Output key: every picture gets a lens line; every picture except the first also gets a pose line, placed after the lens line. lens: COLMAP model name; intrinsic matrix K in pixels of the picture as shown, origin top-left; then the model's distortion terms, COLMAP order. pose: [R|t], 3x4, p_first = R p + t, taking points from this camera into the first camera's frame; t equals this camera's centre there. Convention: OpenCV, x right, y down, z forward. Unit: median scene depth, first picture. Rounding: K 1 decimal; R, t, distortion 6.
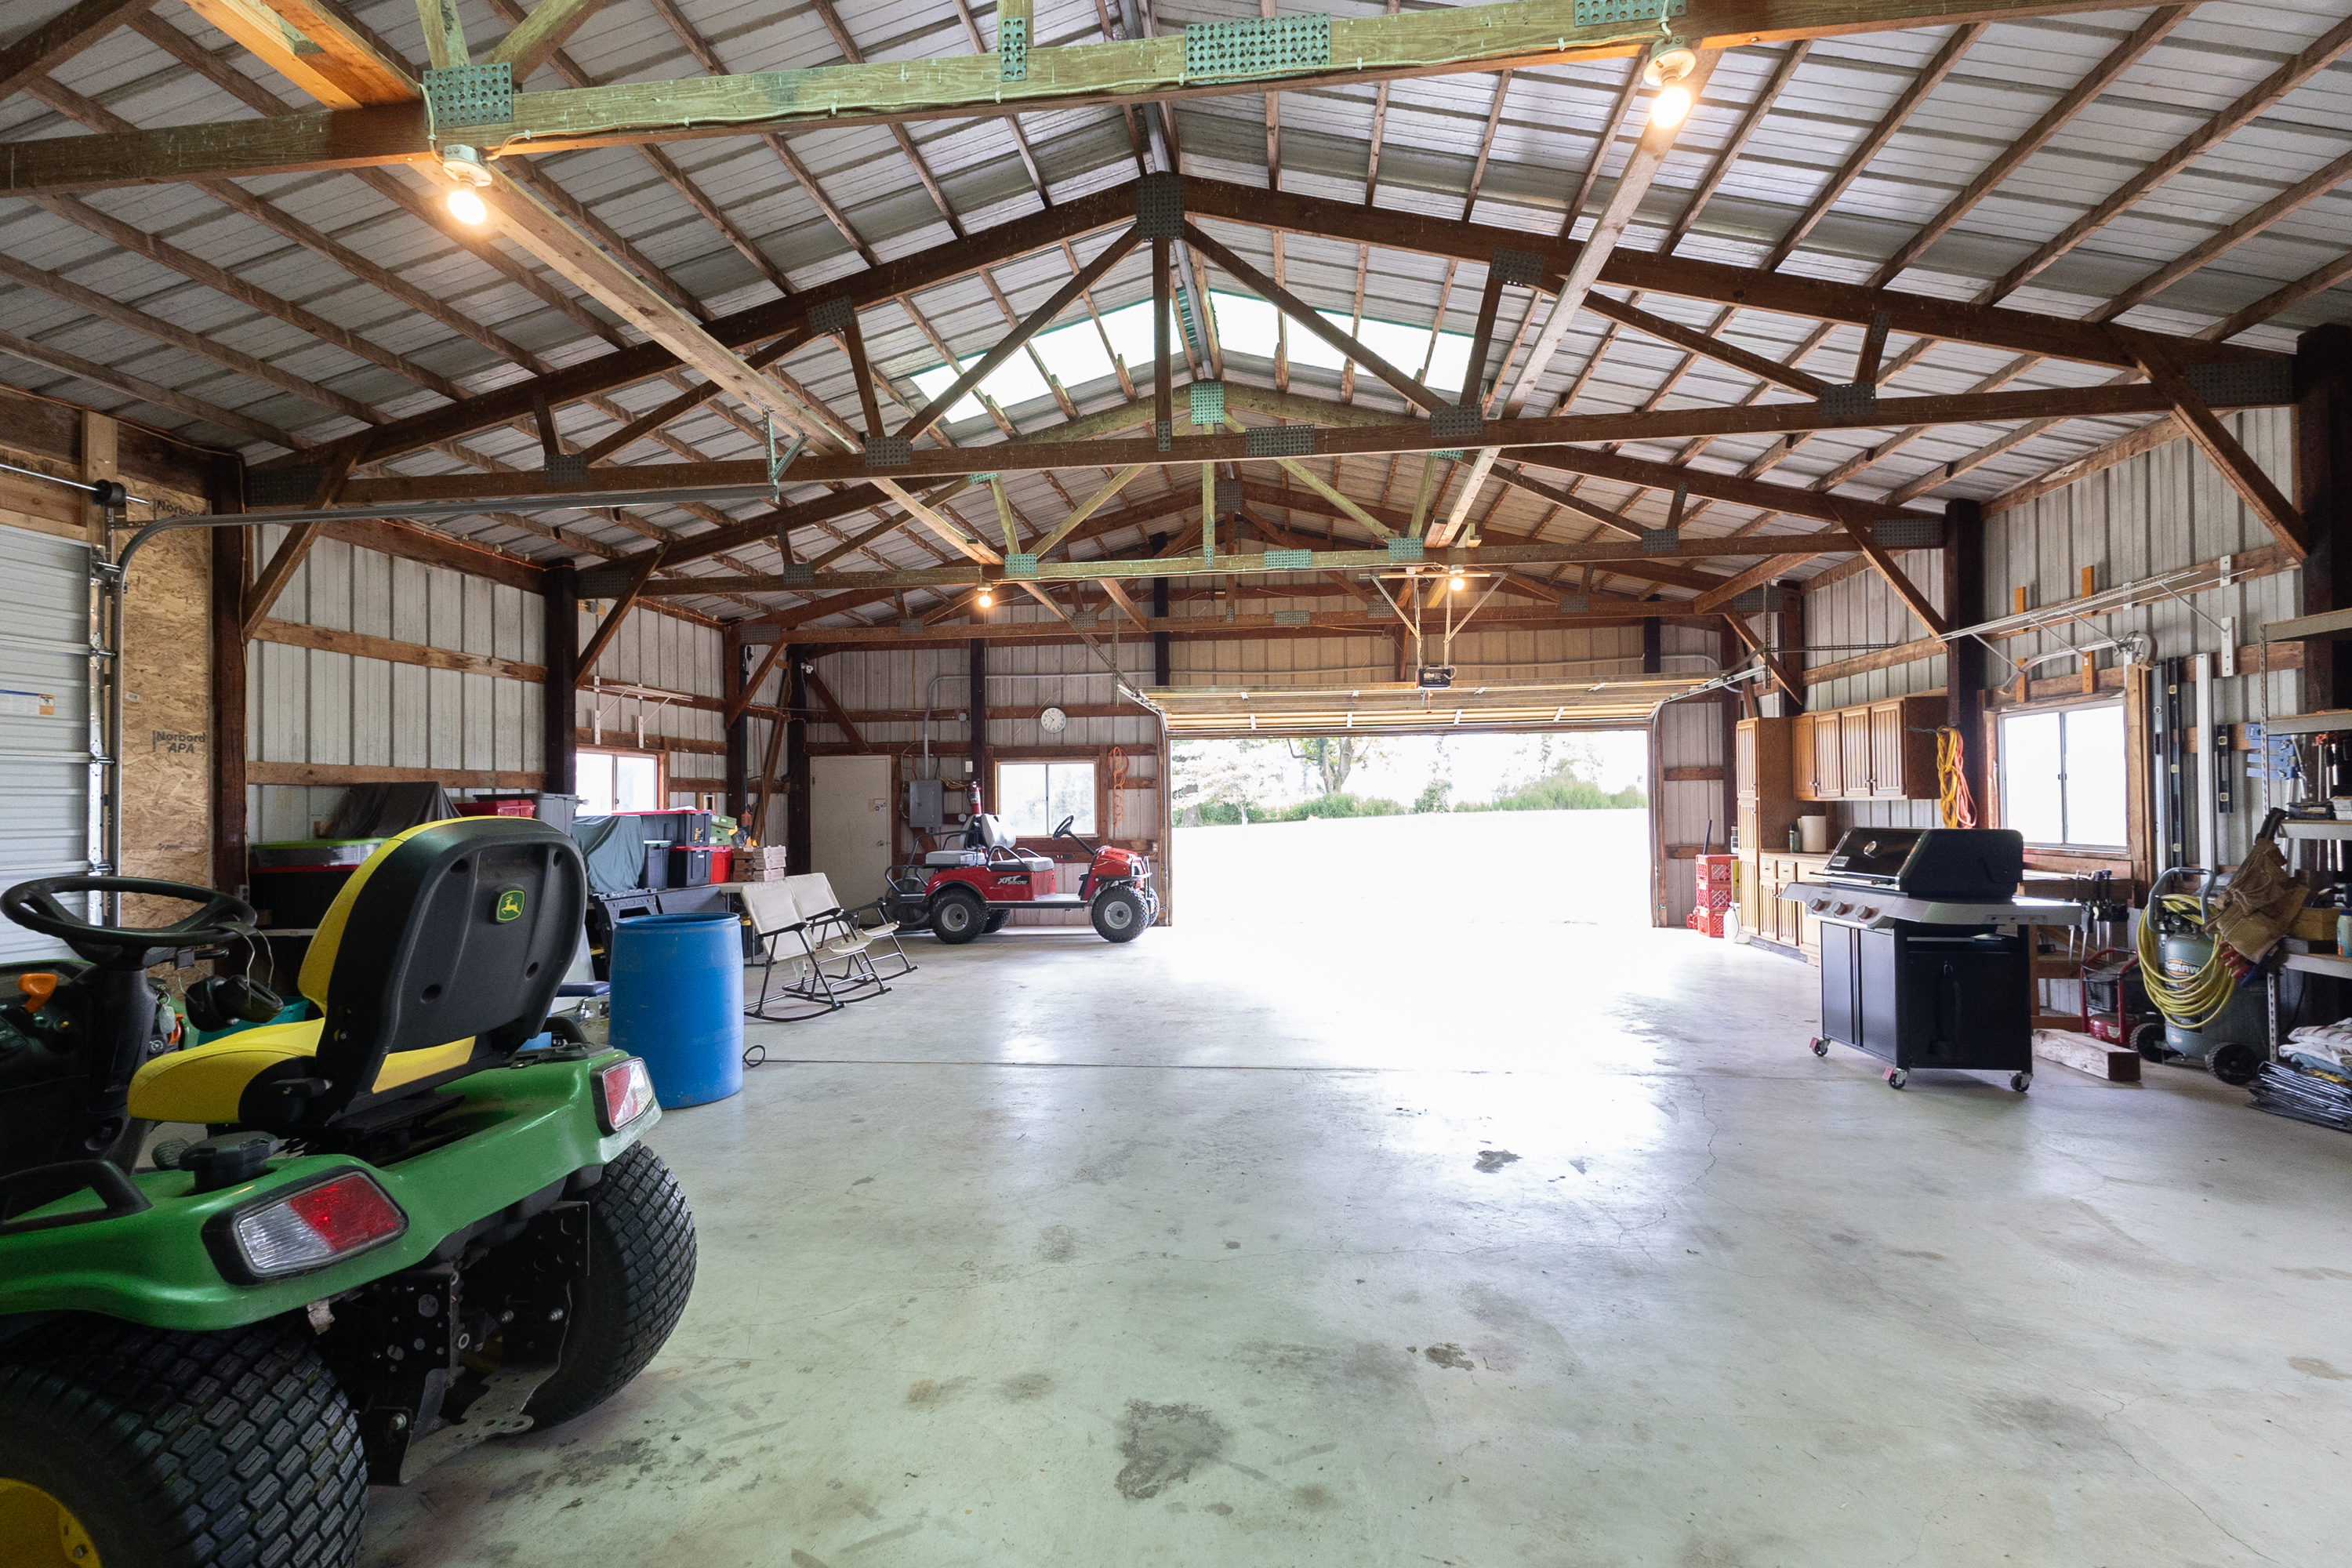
lens RADIAL K [[1073.9, 0, 1176.4], [0, 1073.9, 792.5], [0, 0, 1]] dist [0.001022, 0.000096]
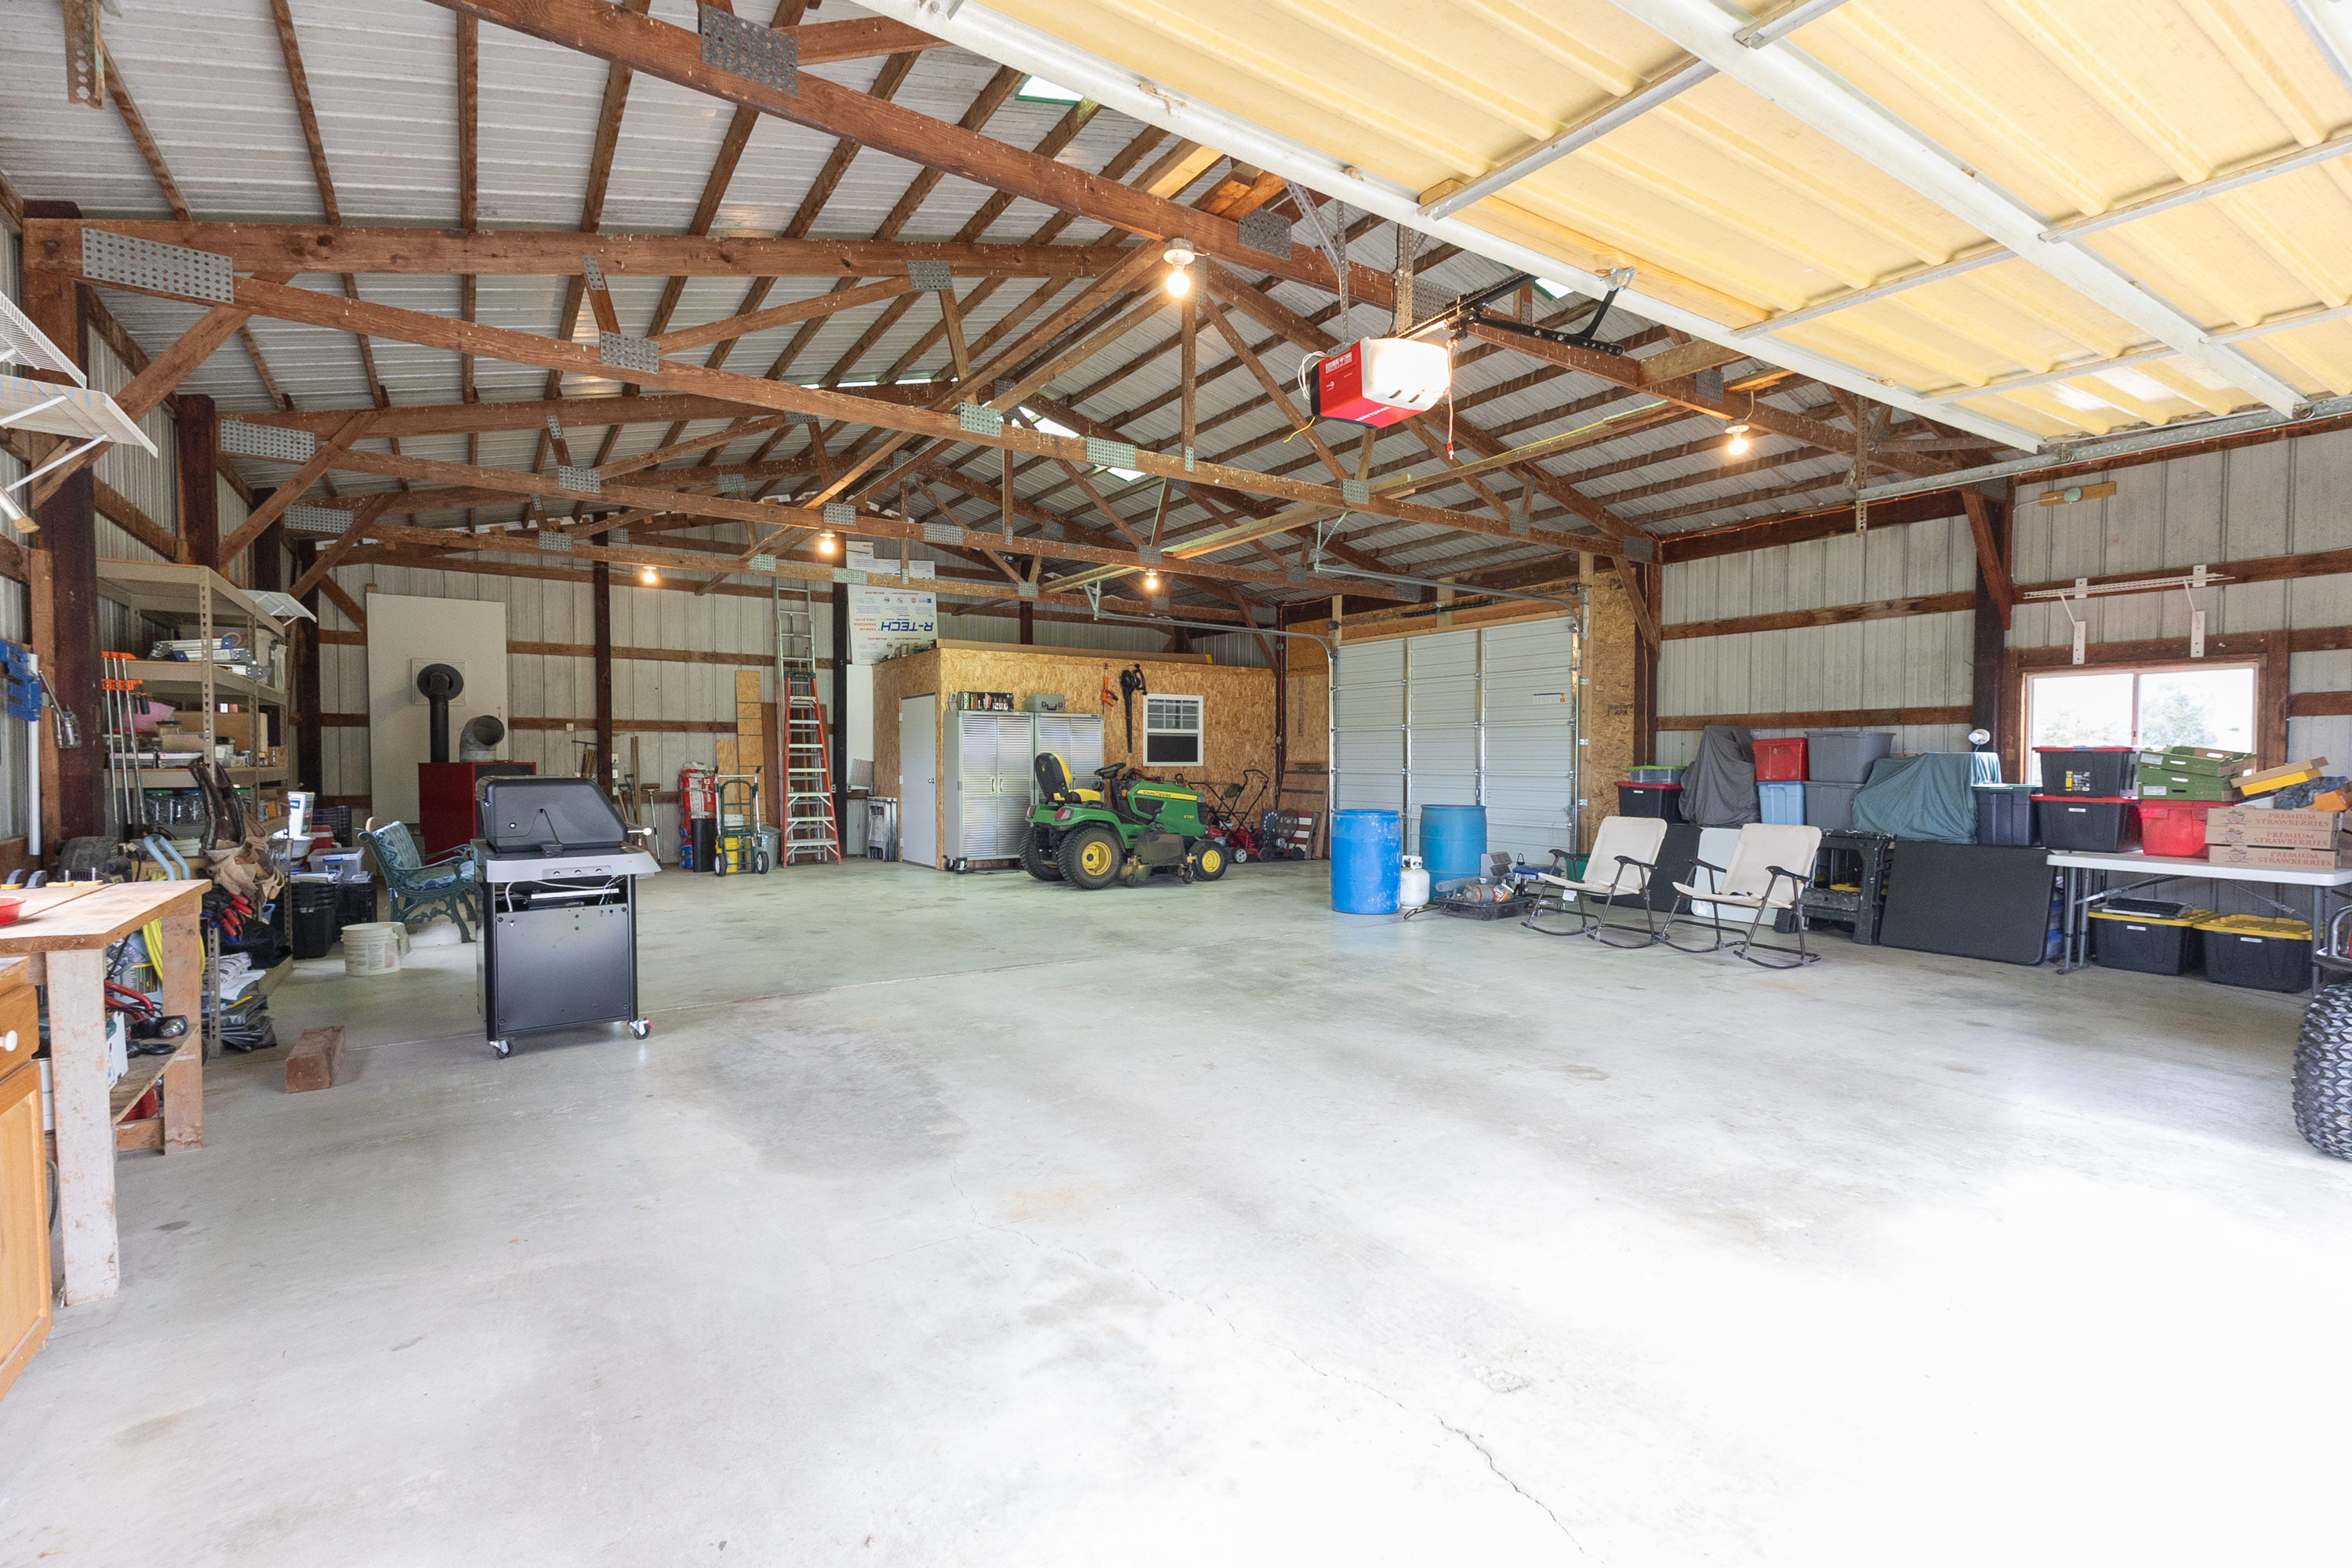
lens RADIAL K [[1073.9, 0, 1178.1], [0, 1073.9, 782.8], [0, 0, 1]] dist [0.001022, 0.000096]
pose [[-0.769952, 0.027438, -0.637512, 0.566846], [0.016457, 0.999597, 0.023147, 0.017754], [0.637890, 0.007330, -0.770093, 1.296482]]
